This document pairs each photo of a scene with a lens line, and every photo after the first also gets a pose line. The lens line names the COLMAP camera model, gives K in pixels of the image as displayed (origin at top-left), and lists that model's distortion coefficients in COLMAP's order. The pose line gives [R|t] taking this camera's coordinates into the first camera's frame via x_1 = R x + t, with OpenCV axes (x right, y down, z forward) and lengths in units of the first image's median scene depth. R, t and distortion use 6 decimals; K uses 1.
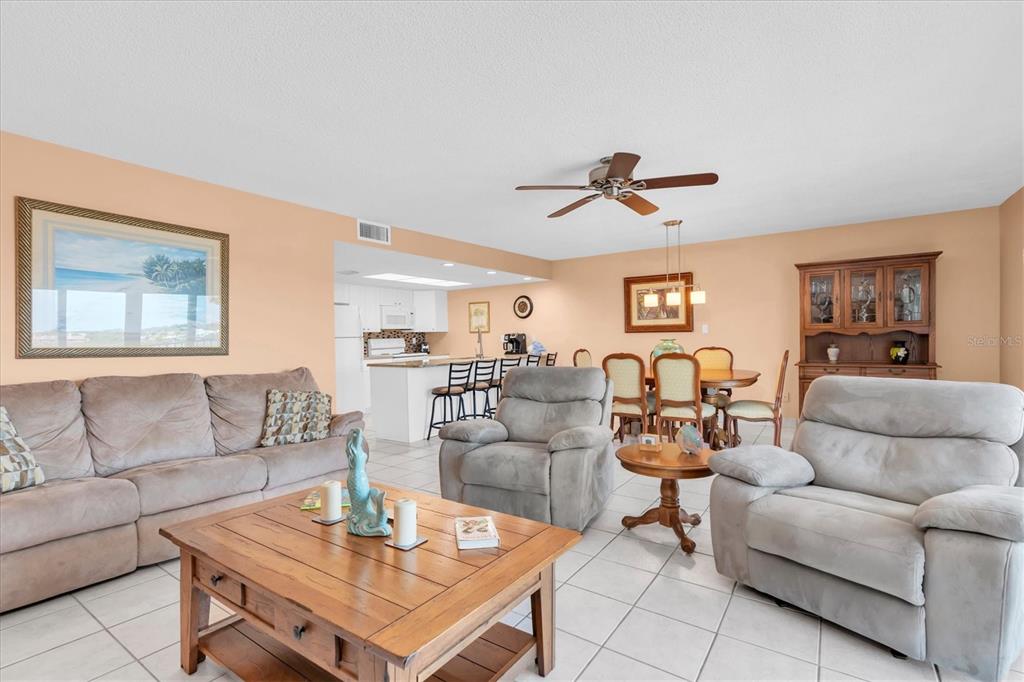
lens RADIAL K [[477.2, 0, 509.5], [0, 477.2, 341.4], [0, 0, 1]] dist [-0.000926, 0.000810]
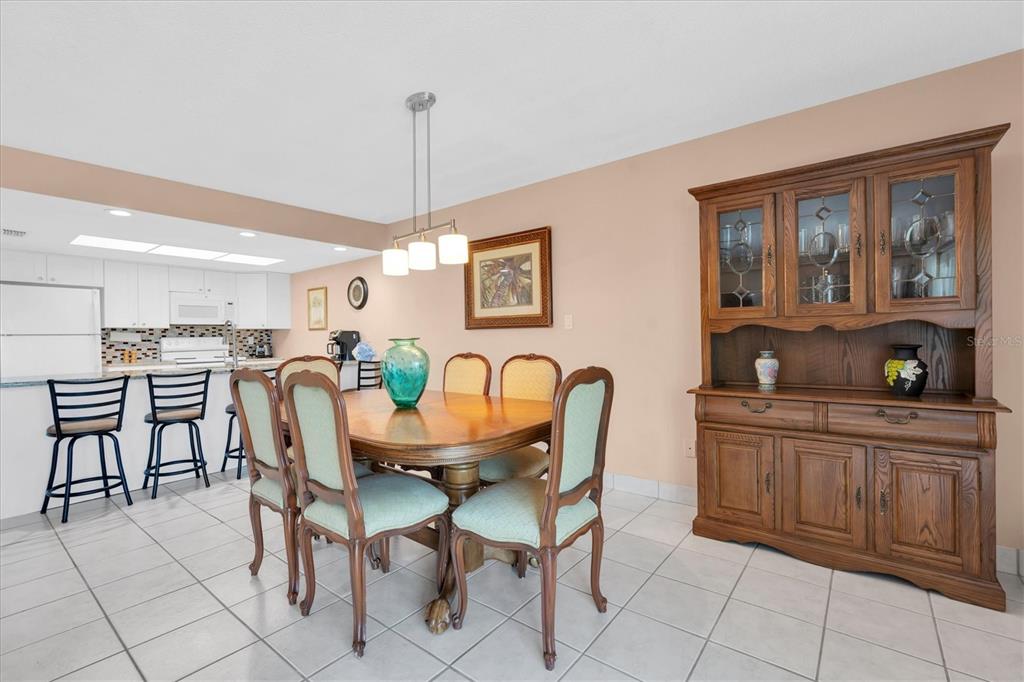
lens RADIAL K [[453.2, 0, 511.0], [0, 453.2, 339.3], [0, 0, 1]] dist [-0.009656, 0.001209]
pose [[0.997883, 0.002668, -0.064980, 0.304570], [-0.002901, 0.999990, -0.003496, -0.002163], [0.064970, 0.003677, 0.997880, 0.355074]]
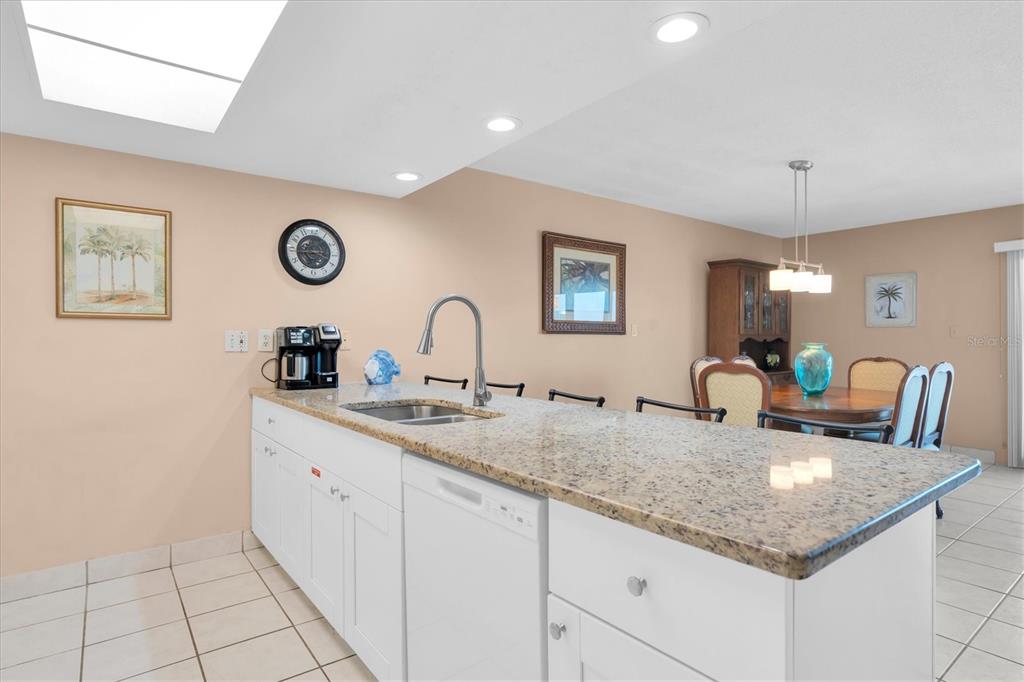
lens RADIAL K [[540.7, 0, 511.8], [0, 540.7, 342.5], [0, 0, 1]] dist [-0.007427, 0.006138]
pose [[0.303875, 0.013479, 0.952617, -0.314523], [0.005423, 0.999859, -0.015877, 0.001854], [-0.952697, 0.009990, 0.303759, 0.756416]]
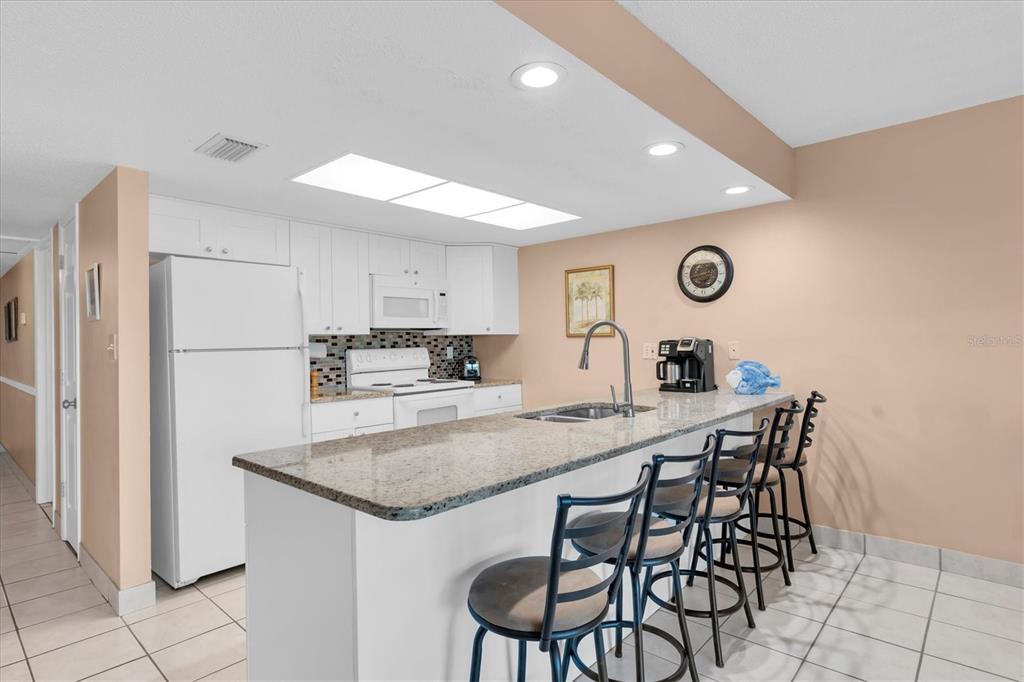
lens RADIAL K [[540.7, 0, 510.6], [0, 540.7, 340.4], [0, 0, 1]] dist [-0.007427, 0.006138]
pose [[0.991714, 0.002313, -0.128448, -0.078207], [-0.003132, 0.999976, -0.006177, -0.012443], [0.128431, 0.006528, 0.991697, 0.533565]]
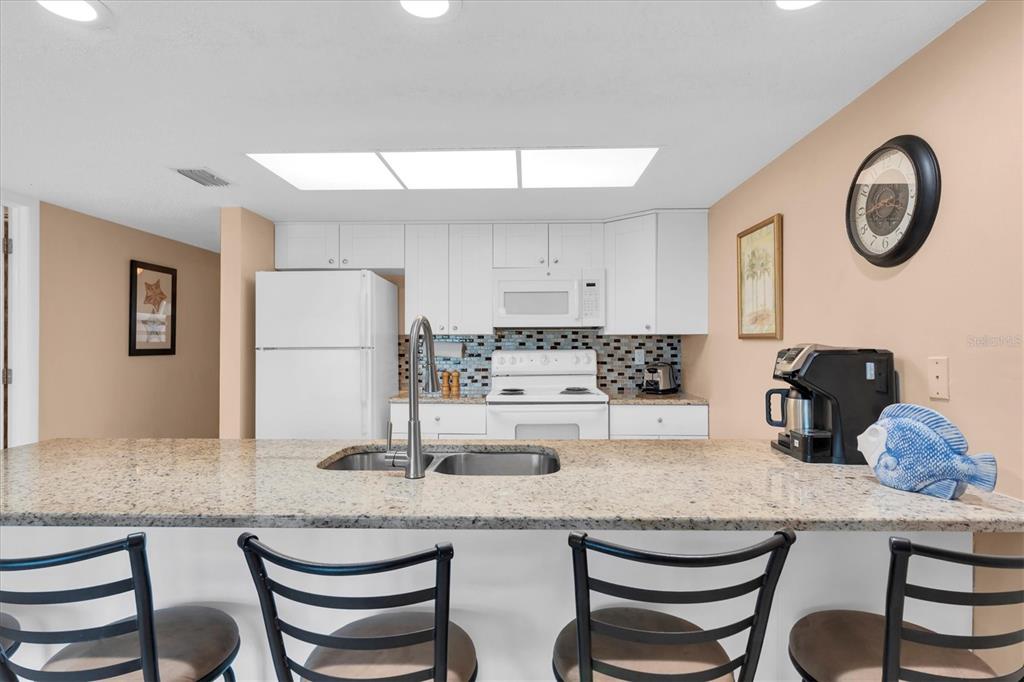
lens RADIAL K [[540.7, 0, 507.4], [0, 540.7, 339.6], [0, 0, 1]] dist [-0.007427, 0.006138]
pose [[0.541163, 0.013144, -0.840815, 0.126719], [-0.013056, 0.999889, 0.007227, -0.019877], [0.840816, 0.007067, 0.541274, 0.782788]]
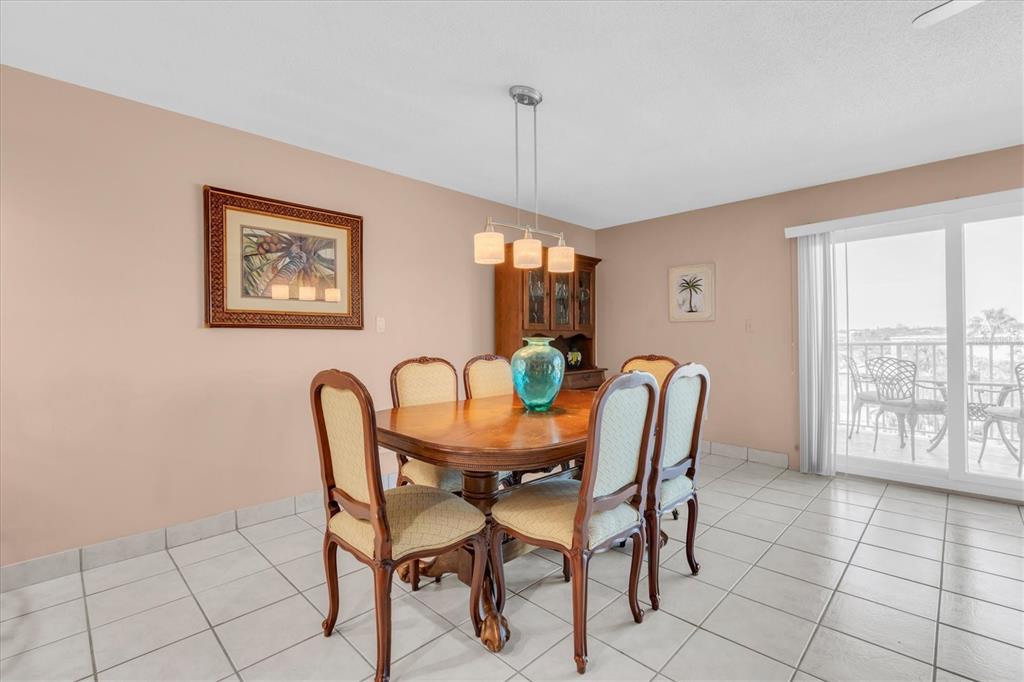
lens RADIAL K [[453.2, 0, 510.9], [0, 453.2, 342.9], [0, 0, 1]] dist [-0.009656, 0.001209]
pose [[0.177660, 0.010509, 0.984036, -0.068958], [0.015720, 0.999785, -0.013515, 0.003478], [-0.983966, 0.017870, 0.177457, 0.614153]]
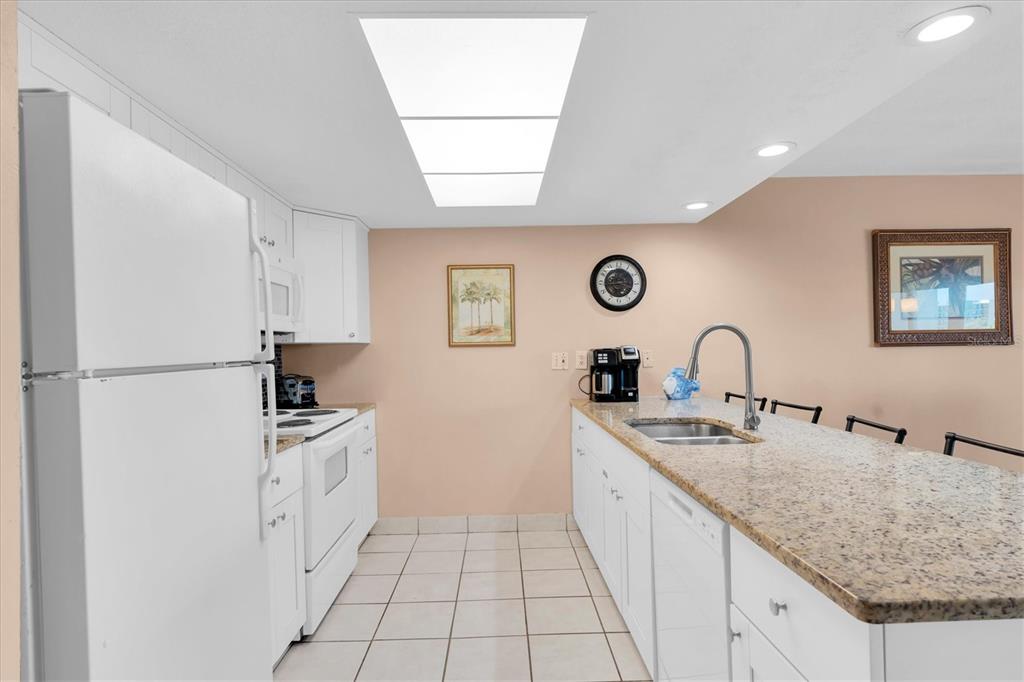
lens RADIAL K [[540.7, 0, 510.5], [0, 540.7, 341.8], [0, 0, 1]] dist [-0.007427, 0.006138]
pose [[0.805562, 0.008216, 0.592454, -0.328368], [0.010265, 0.999560, -0.027819, -0.010024], [-0.592422, 0.028491, 0.805124, 0.698929]]
